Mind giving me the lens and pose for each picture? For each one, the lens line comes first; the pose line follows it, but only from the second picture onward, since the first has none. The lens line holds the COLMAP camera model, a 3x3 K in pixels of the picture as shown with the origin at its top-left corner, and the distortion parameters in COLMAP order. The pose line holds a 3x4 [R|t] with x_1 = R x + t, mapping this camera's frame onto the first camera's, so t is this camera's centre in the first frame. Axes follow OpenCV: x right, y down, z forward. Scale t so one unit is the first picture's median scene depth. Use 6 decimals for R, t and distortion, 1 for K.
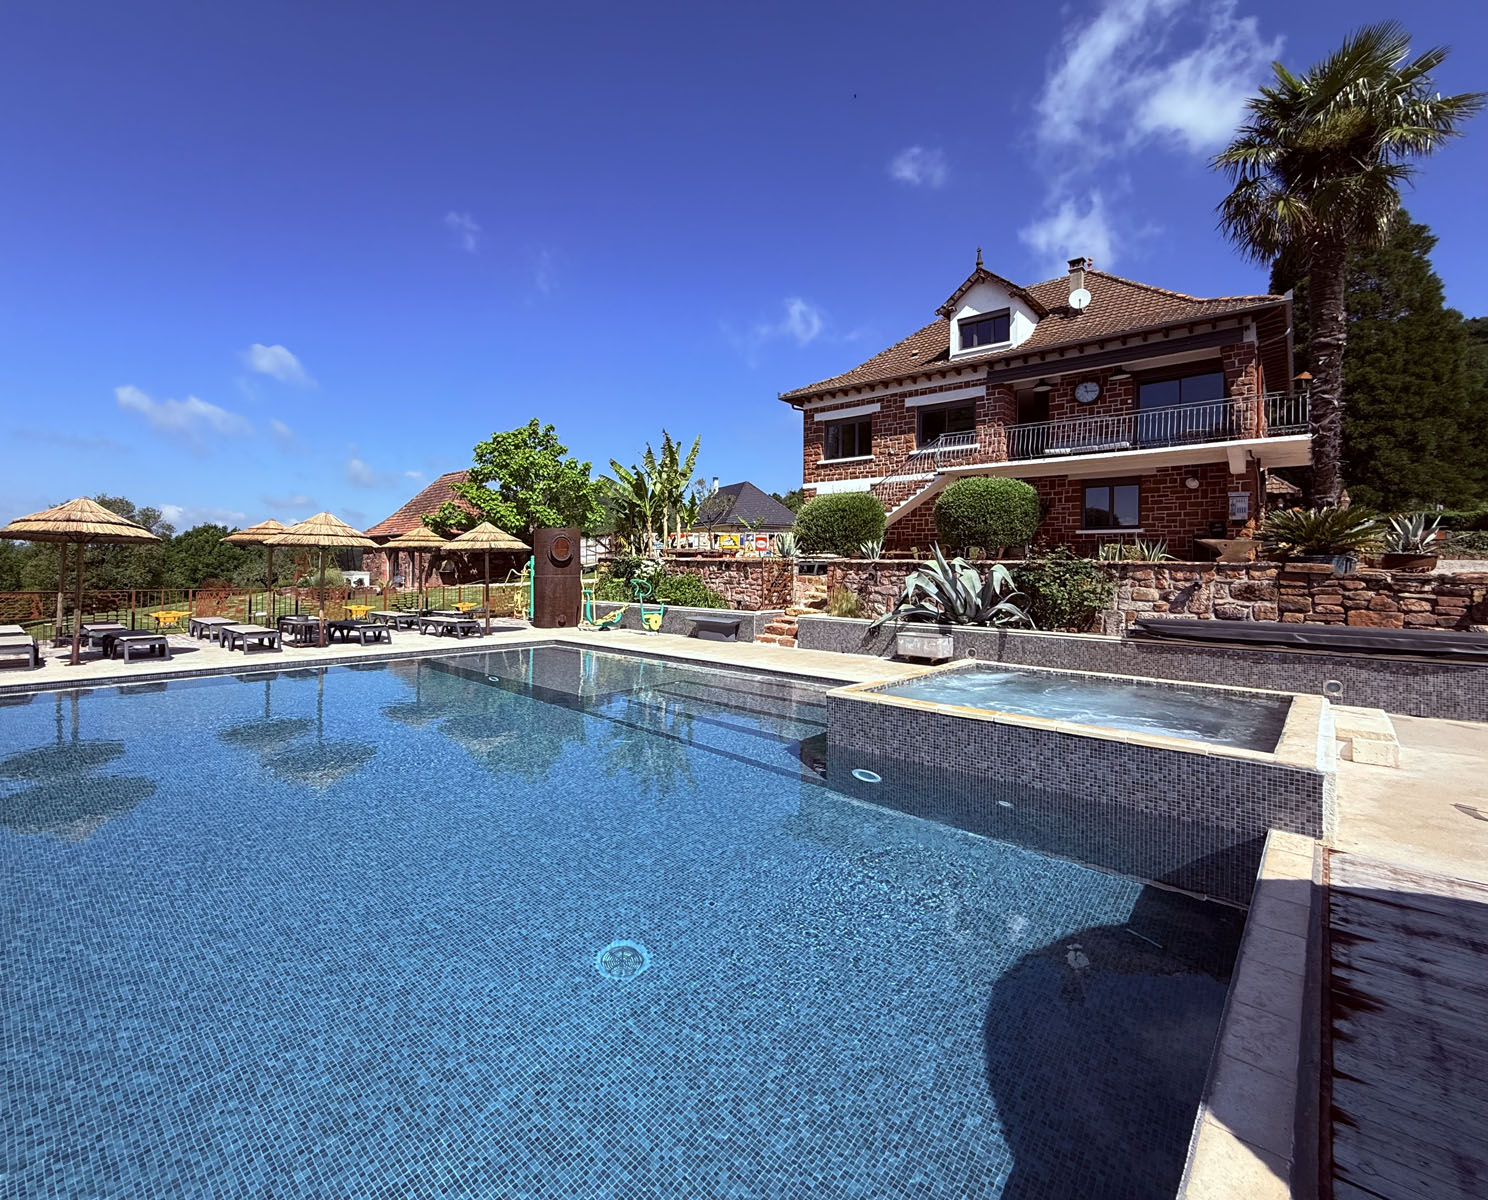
lens RADIAL K [[683.0, 0, 701.0], [0, 683.0, 570.5], [0, 0, 1]] dist [0.002663, 0.000500]
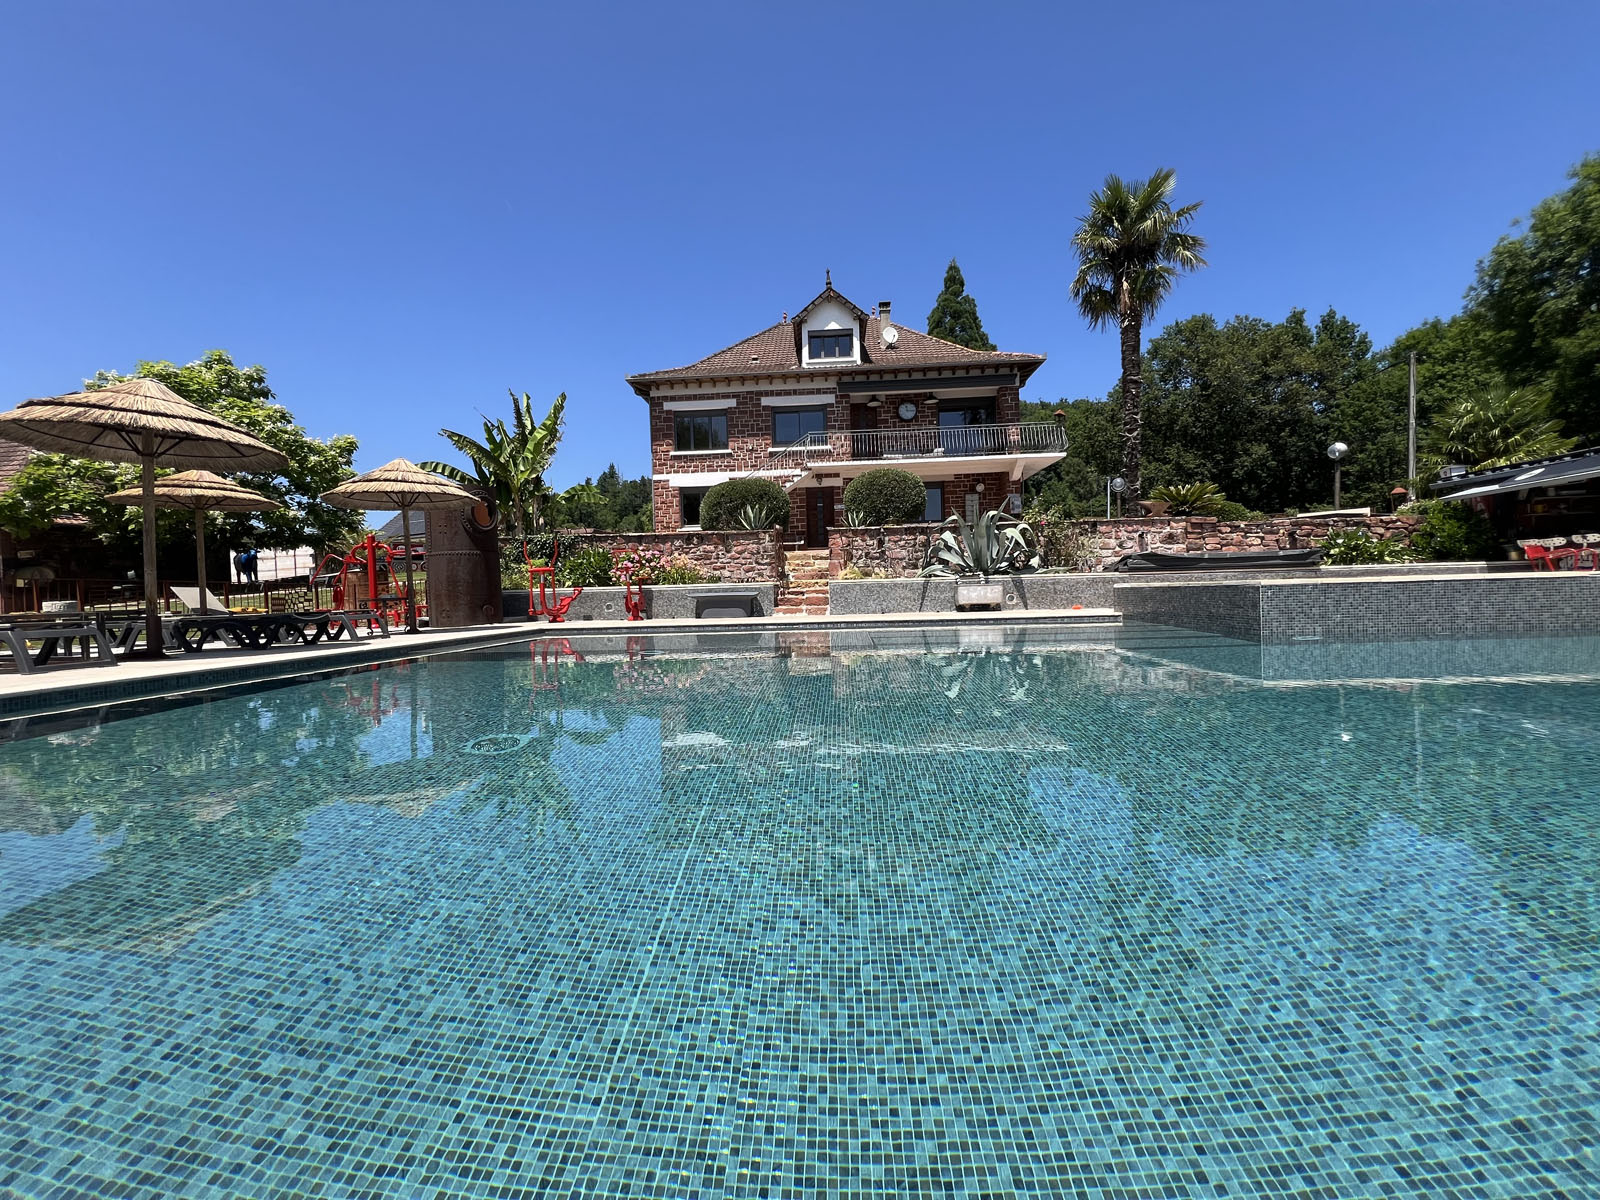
lens RADIAL K [[631.3, 0, 798.9], [0, 631.3, 607.6], [0, 0, 1]] dist [-0.002525, -0.000501]
pose [[0.776860, -0.052231, 0.627504, -0.302989], [0.043539, 0.998624, 0.029219, 0.049688], [-0.628167, 0.004622, 0.778065, 0.222036]]
